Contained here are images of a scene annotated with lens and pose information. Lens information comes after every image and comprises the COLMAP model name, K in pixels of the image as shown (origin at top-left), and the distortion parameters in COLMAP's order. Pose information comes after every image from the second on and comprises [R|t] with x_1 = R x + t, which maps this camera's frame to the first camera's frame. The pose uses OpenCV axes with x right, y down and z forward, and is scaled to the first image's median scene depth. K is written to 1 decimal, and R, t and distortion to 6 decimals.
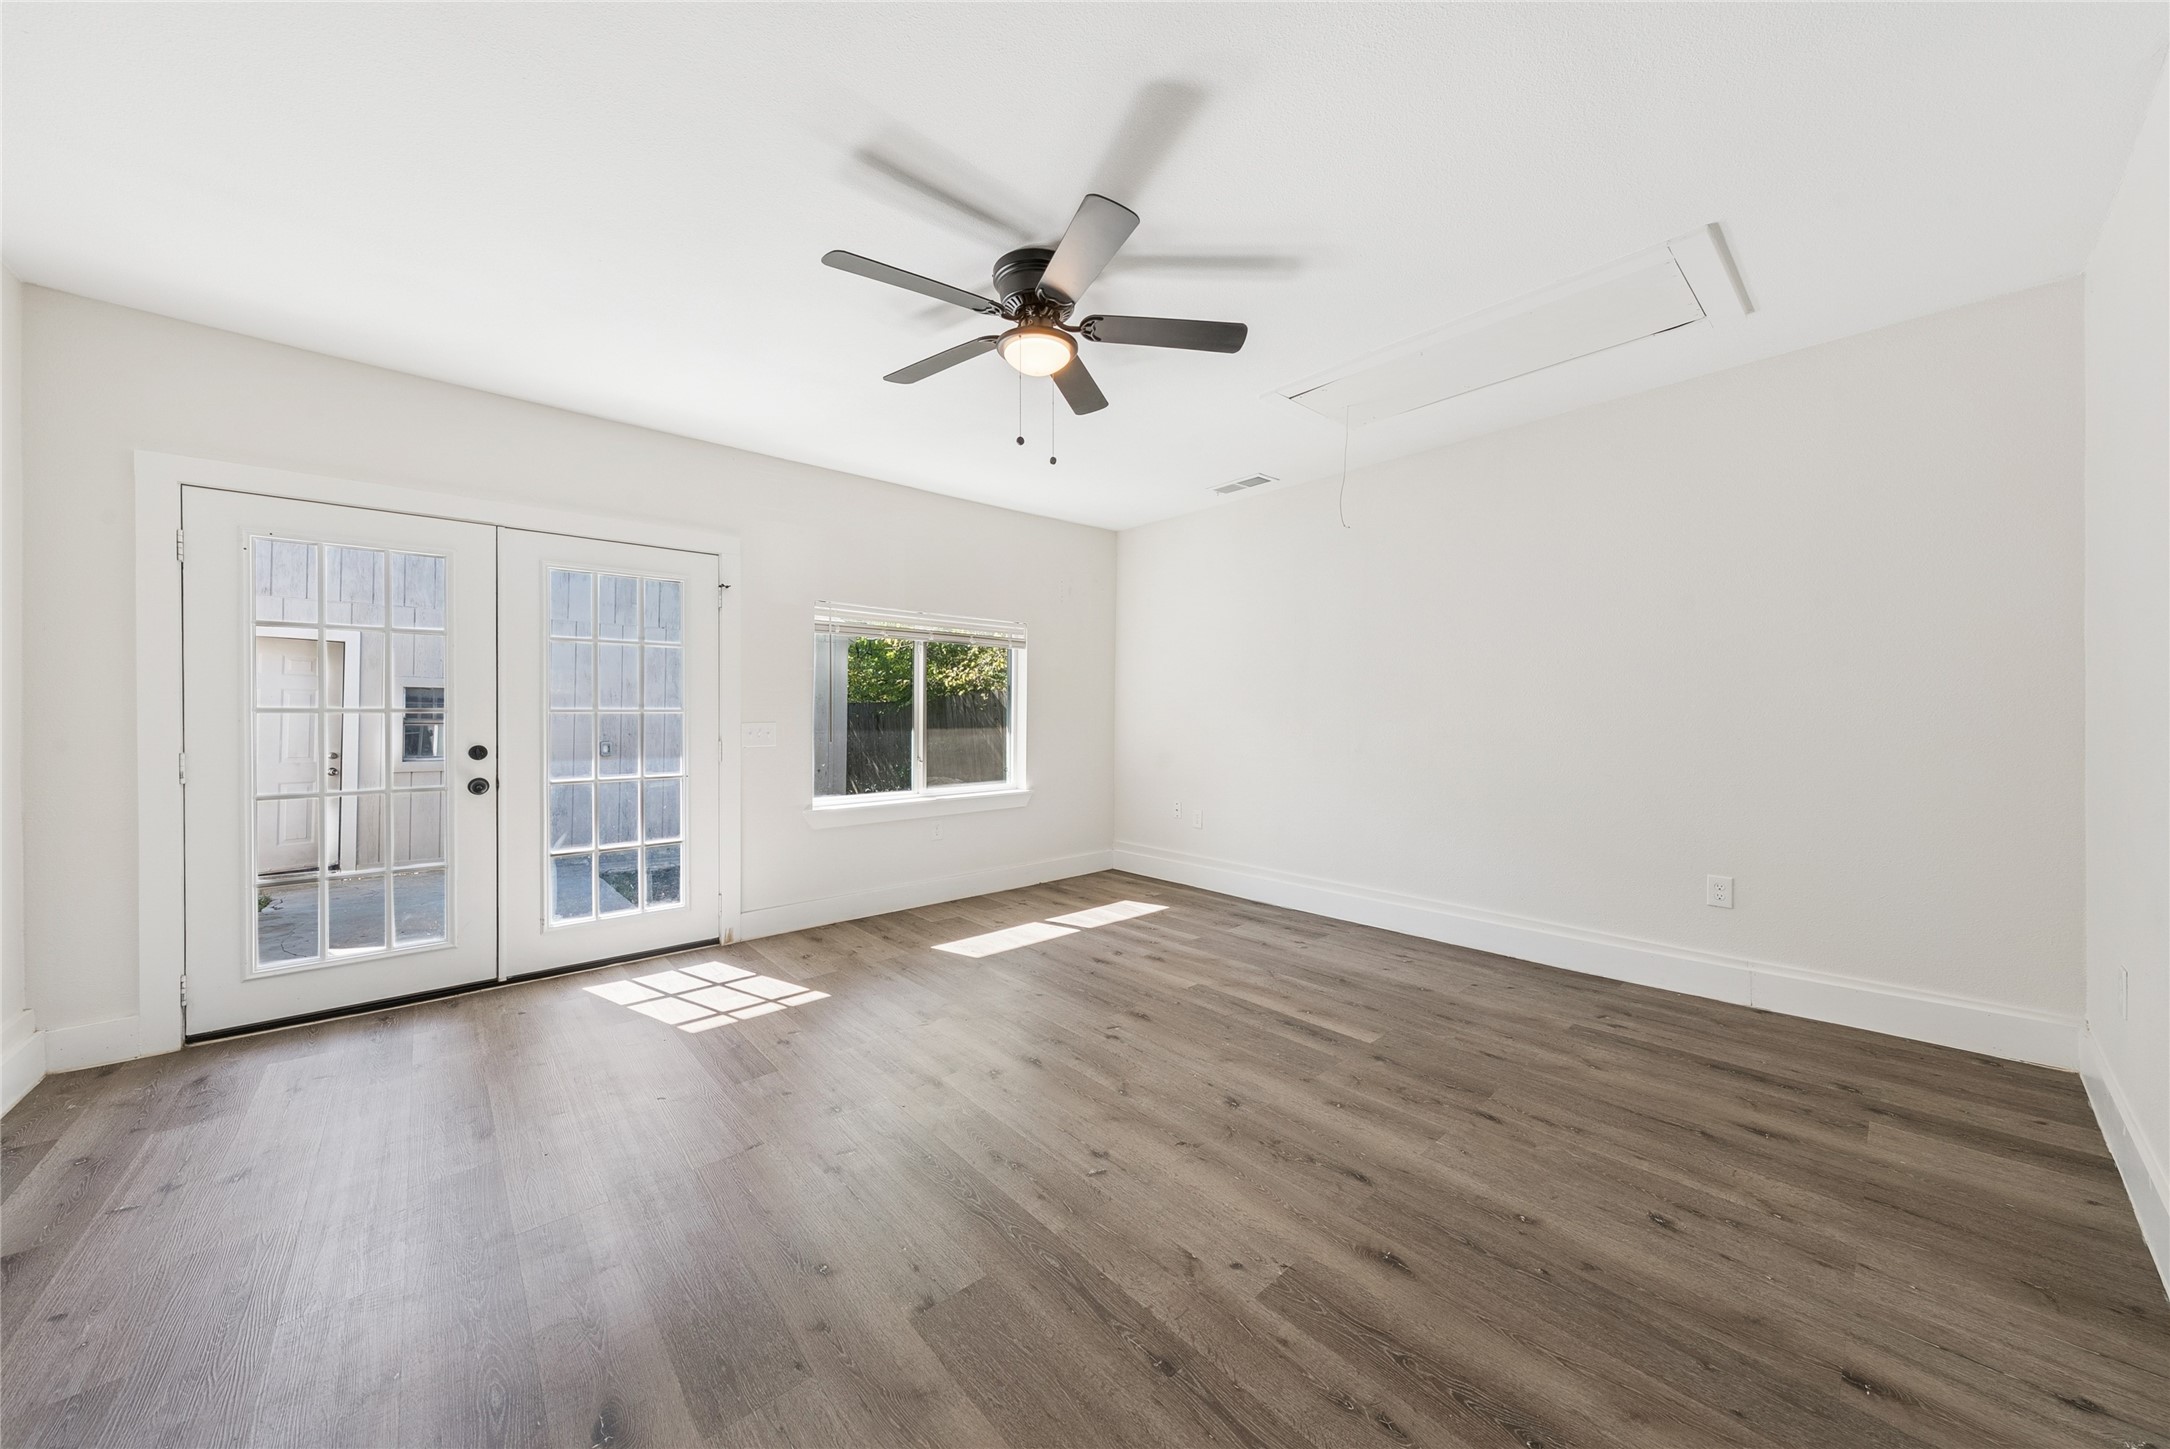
lens RADIAL K [[746.6, 0, 1093.2], [0, 746.6, 712.5], [0, 0, 1]] dist [0.000785, -0.000184]
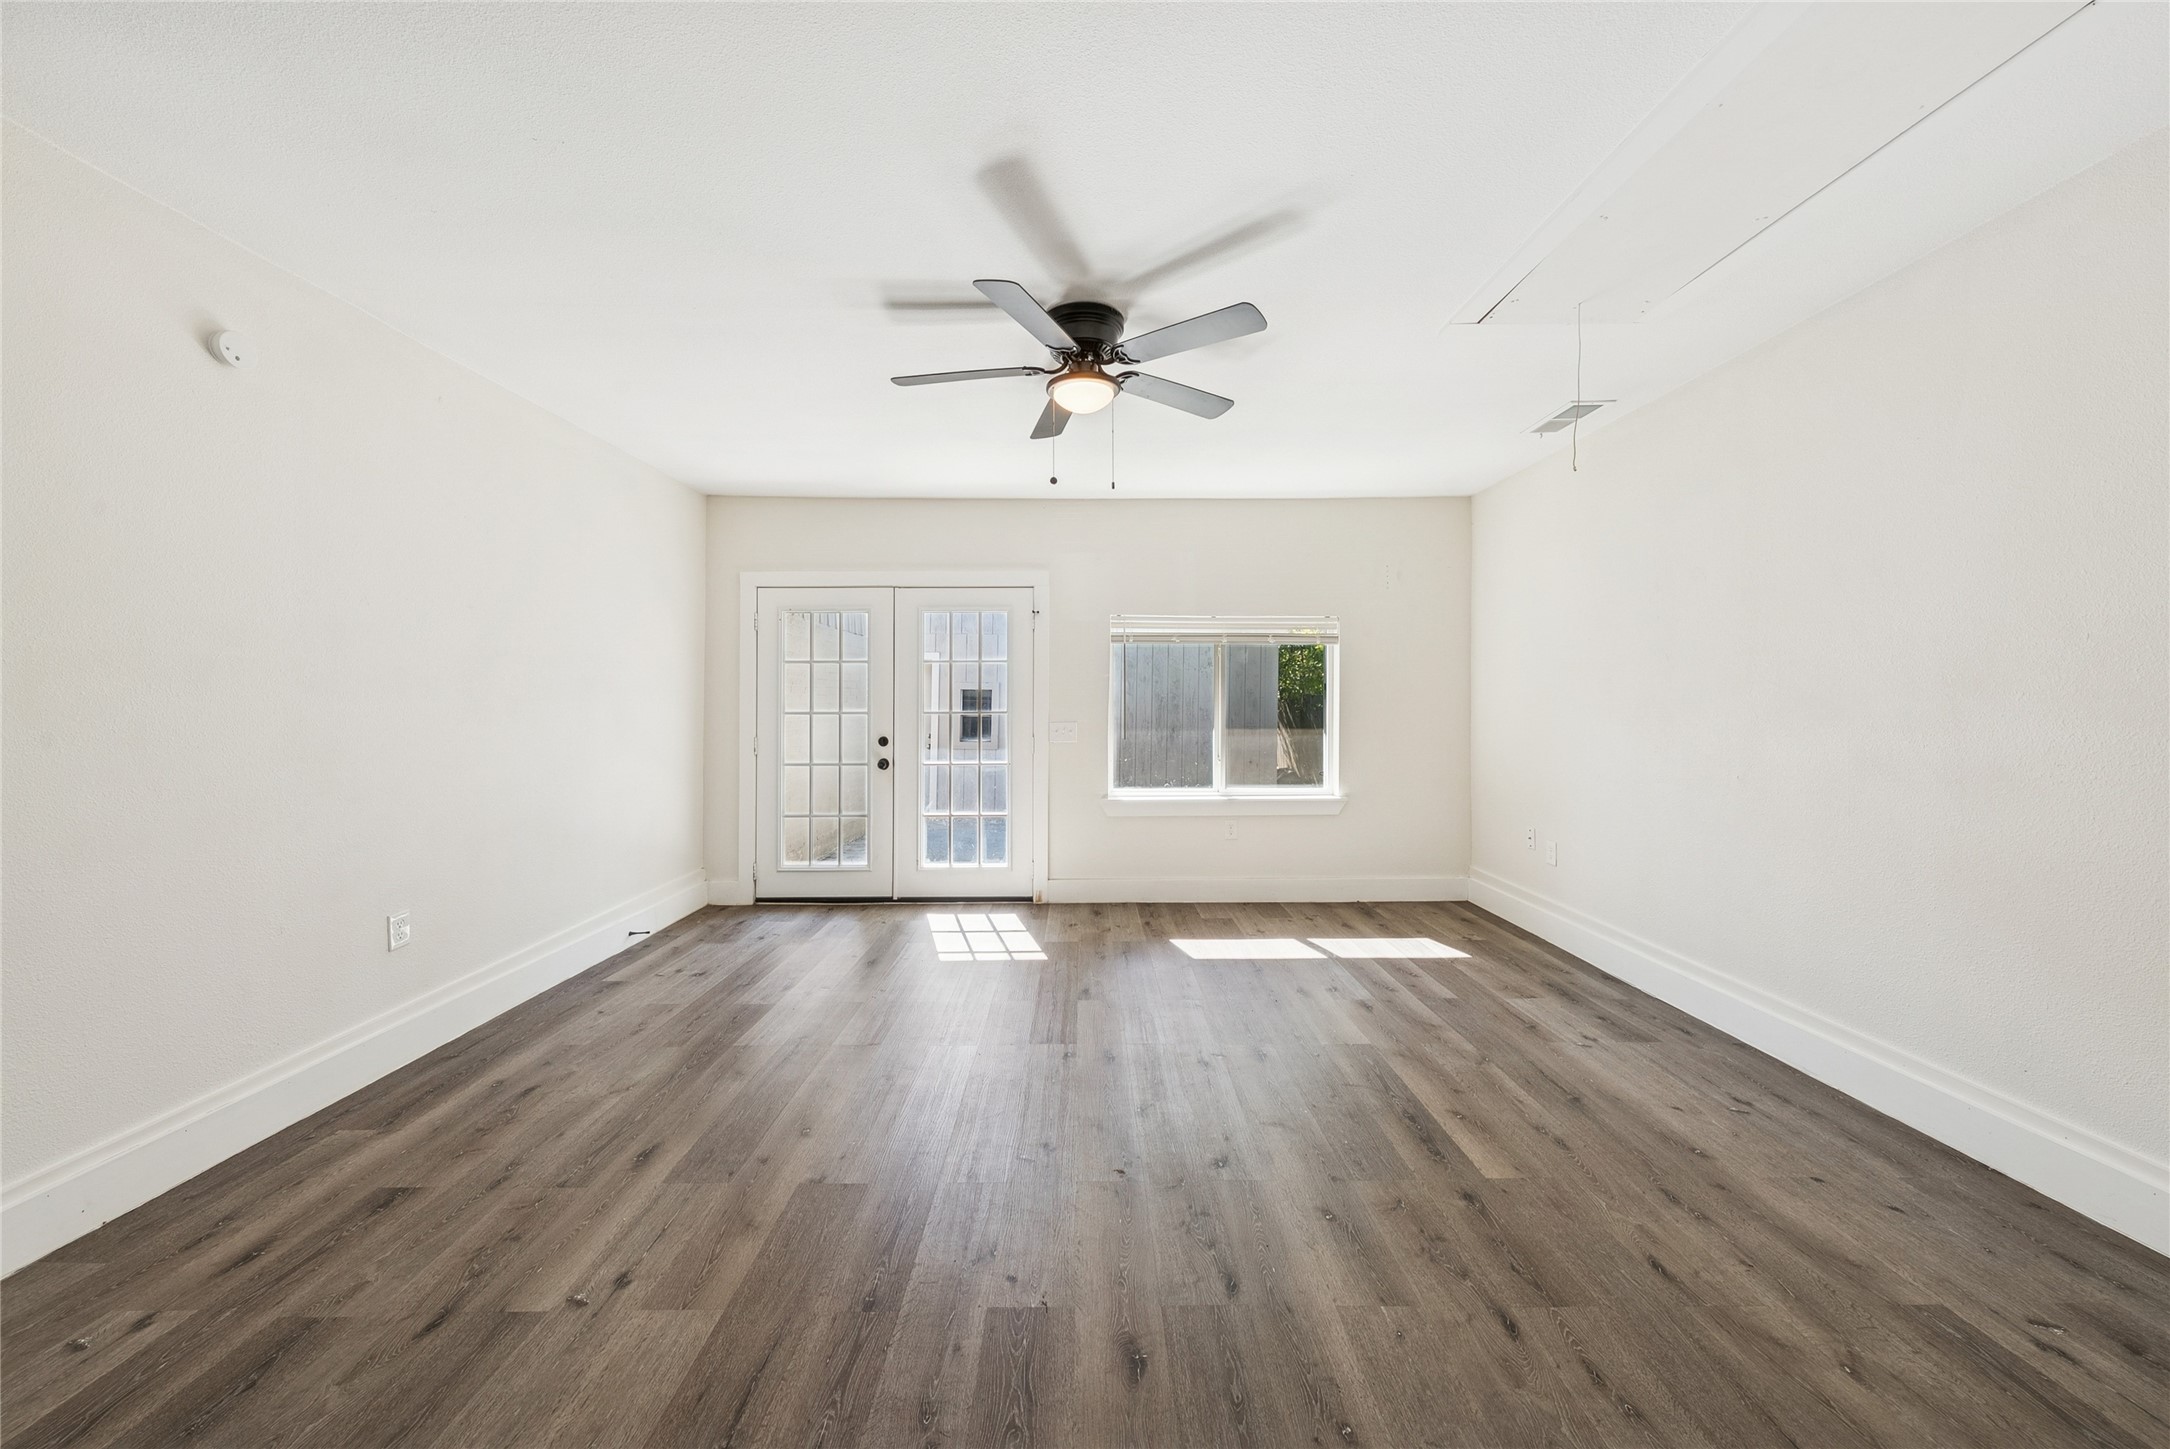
lens RADIAL K [[761.6, 0, 1082.1], [0, 761.6, 681.7], [0, 0, 1]] dist [0.000041, -0.000423]
pose [[0.746550, -0.018477, -0.665073, 0.442193], [0.003032, 0.999698, -0.024370, -0.024461], [0.665323, 0.016177, 0.746380, 0.122581]]
